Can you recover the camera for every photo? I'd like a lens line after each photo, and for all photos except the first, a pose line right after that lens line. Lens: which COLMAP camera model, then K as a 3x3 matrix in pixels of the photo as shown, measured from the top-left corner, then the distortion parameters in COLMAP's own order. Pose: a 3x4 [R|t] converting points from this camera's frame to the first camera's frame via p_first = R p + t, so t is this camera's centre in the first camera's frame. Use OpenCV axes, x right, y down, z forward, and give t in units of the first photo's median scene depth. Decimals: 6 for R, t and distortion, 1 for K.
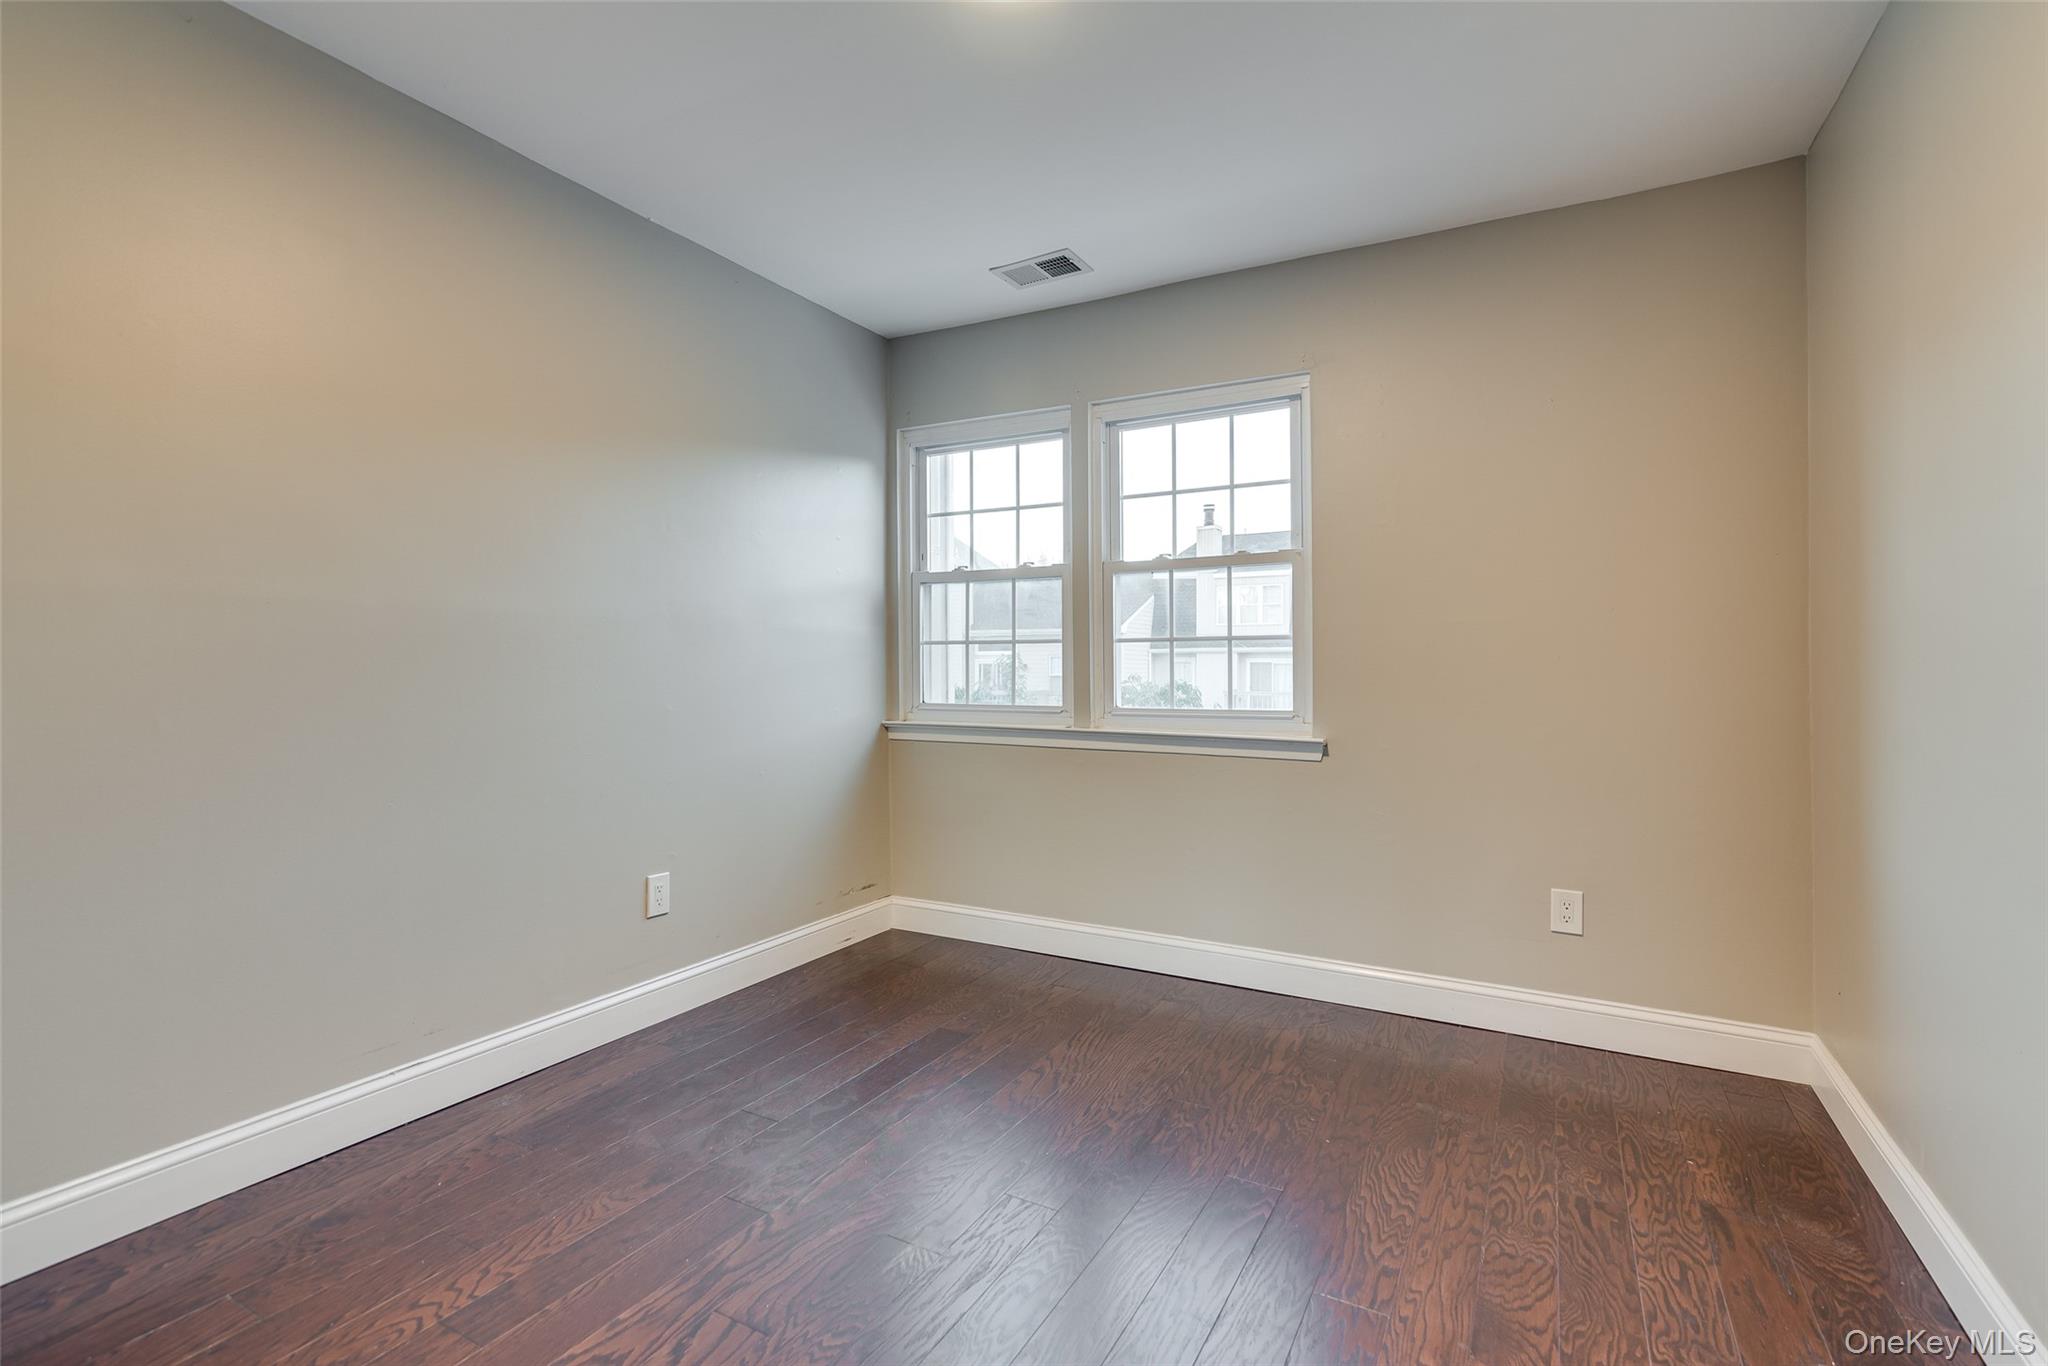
lens RADIAL K [[941.6, 0, 1009.4], [0, 941.6, 676.1], [0, 0, 1]] dist [0.019772, -0.000027]
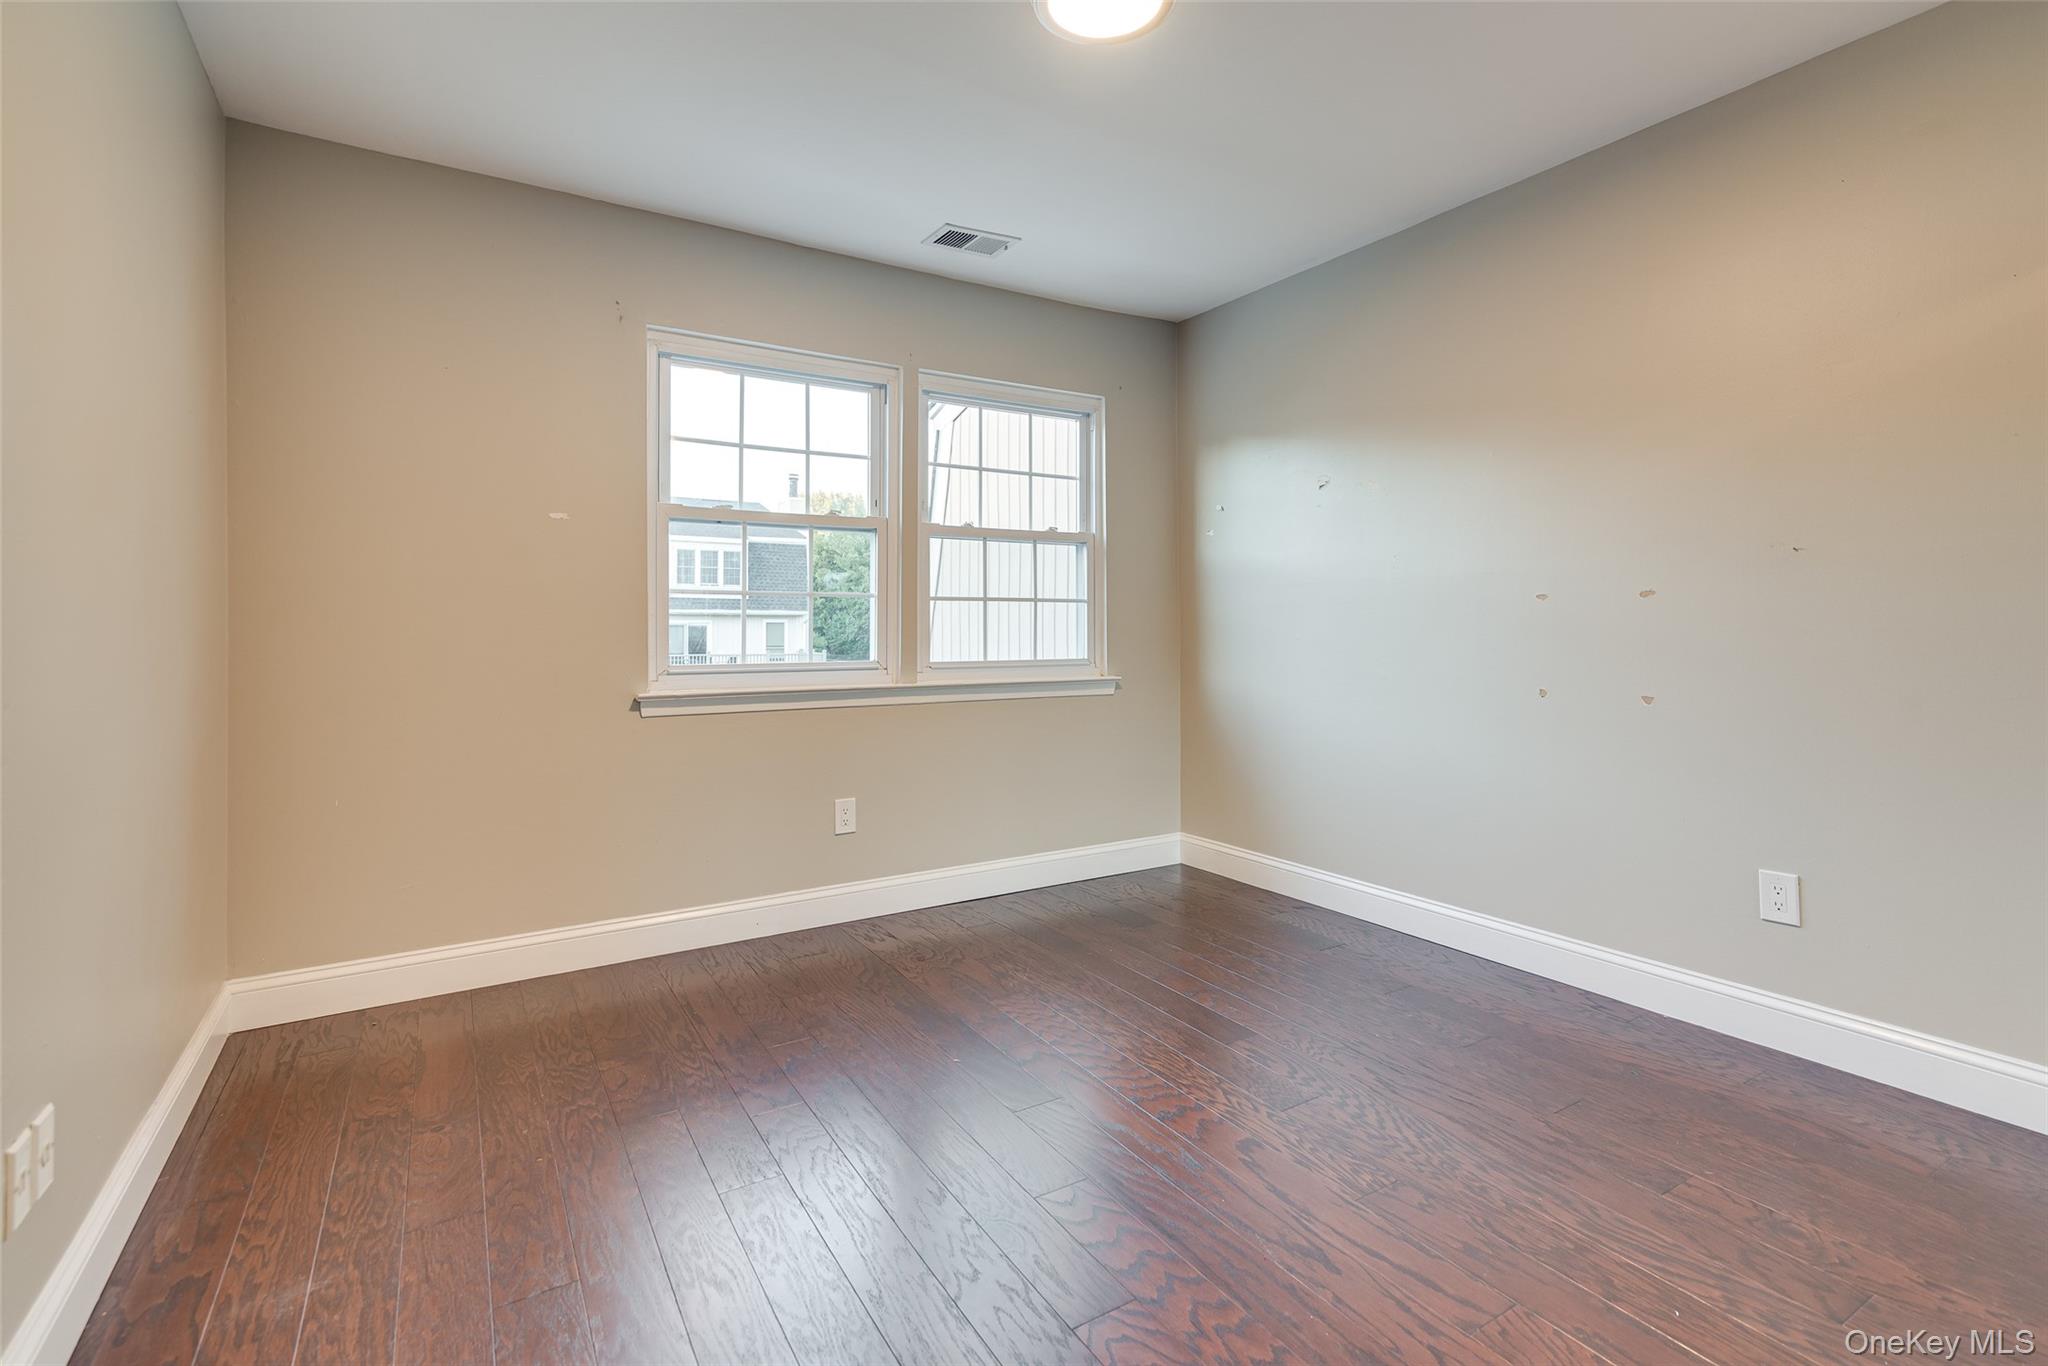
lens RADIAL K [[941.6, 0, 966.4], [0, 941.6, 627.8], [0, 0, 1]] dist [0.019772, -0.000027]
pose [[0.486128, -0.002957, 0.873882, -0.796599], [0.008257, 0.999965, -0.001210, -0.003692], [-0.873848, 0.007803, 0.486136, 0.455111]]
